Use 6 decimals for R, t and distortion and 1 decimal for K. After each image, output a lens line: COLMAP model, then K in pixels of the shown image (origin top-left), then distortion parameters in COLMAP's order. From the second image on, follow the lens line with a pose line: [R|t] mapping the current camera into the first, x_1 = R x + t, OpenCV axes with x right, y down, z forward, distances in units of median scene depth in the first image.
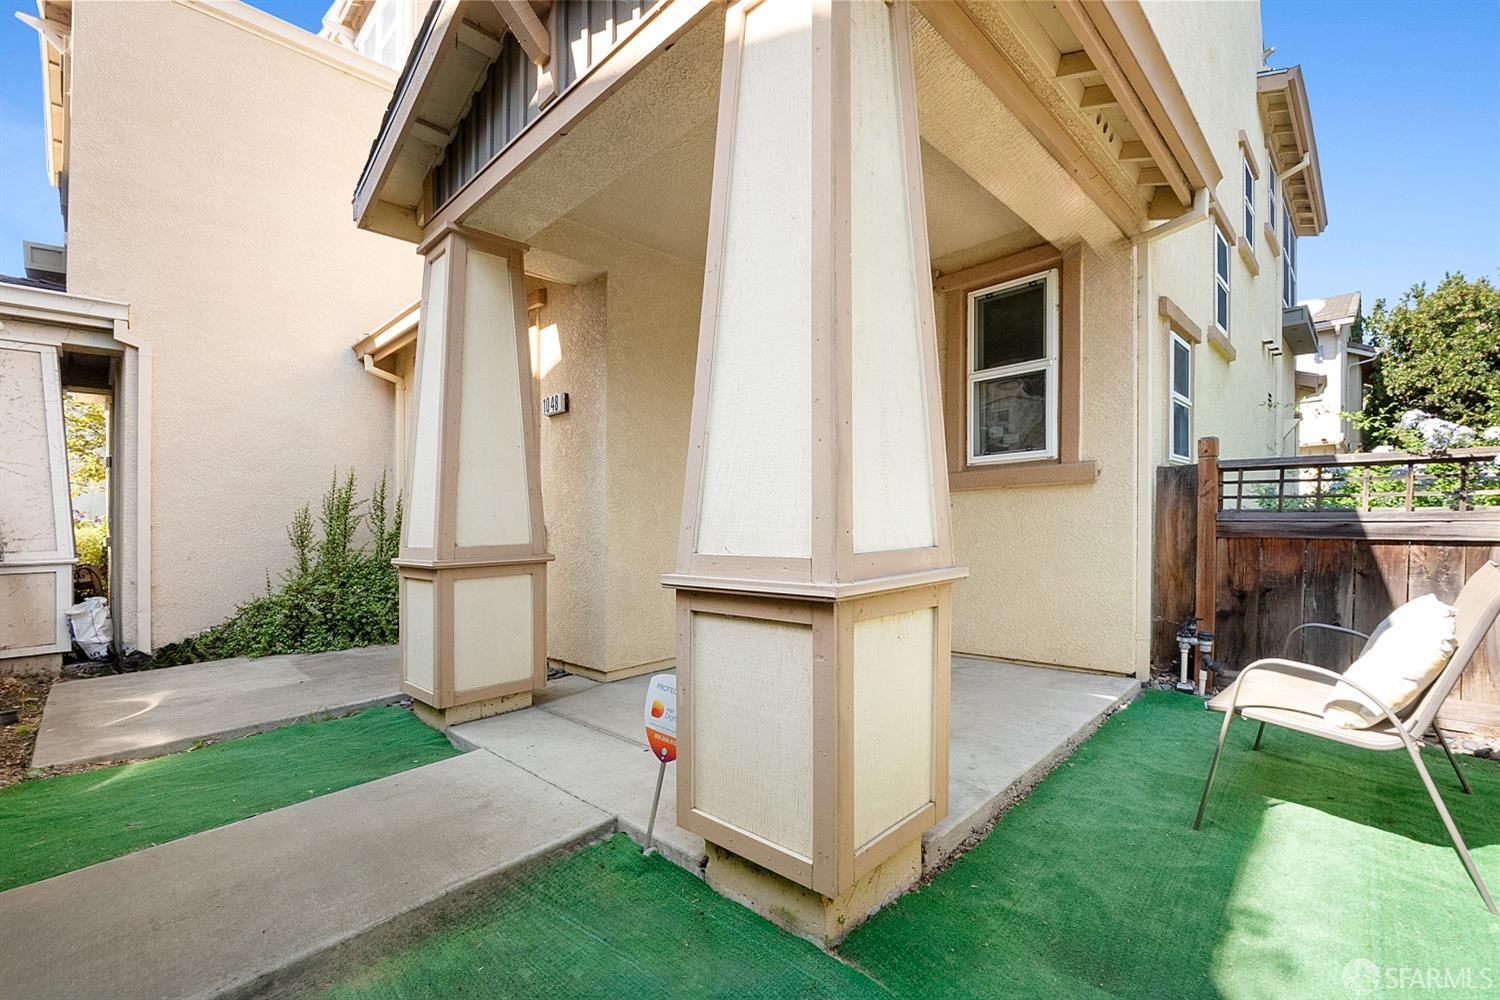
lens RADIAL K [[638.1, 0, 766.6], [0, 638.1, 508.9], [0, 0, 1]] dist [-0.005052, -0.000861]
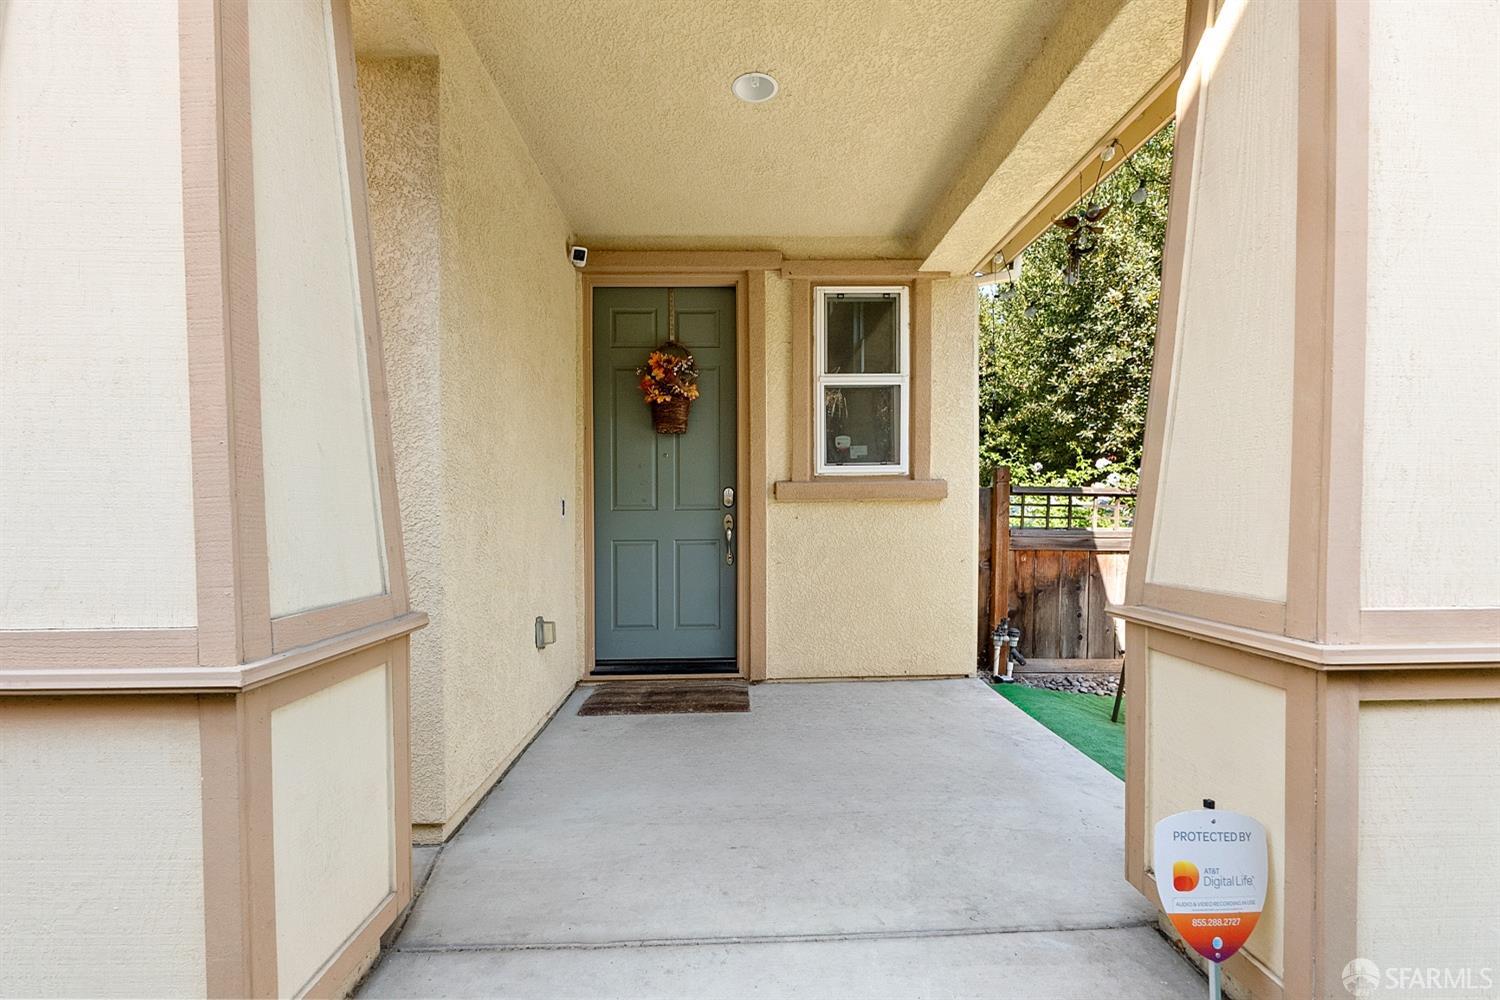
lens RADIAL K [[638.1, 0, 748.2], [0, 638.1, 533.1], [0, 0, 1]] dist [-0.005052, -0.000861]
pose [[0.706793, 0.000220, 0.707421, -0.490851], [-0.021445, 0.999547, 0.021114, -0.001686], [-0.707096, -0.030094, 0.706477, 0.500611]]
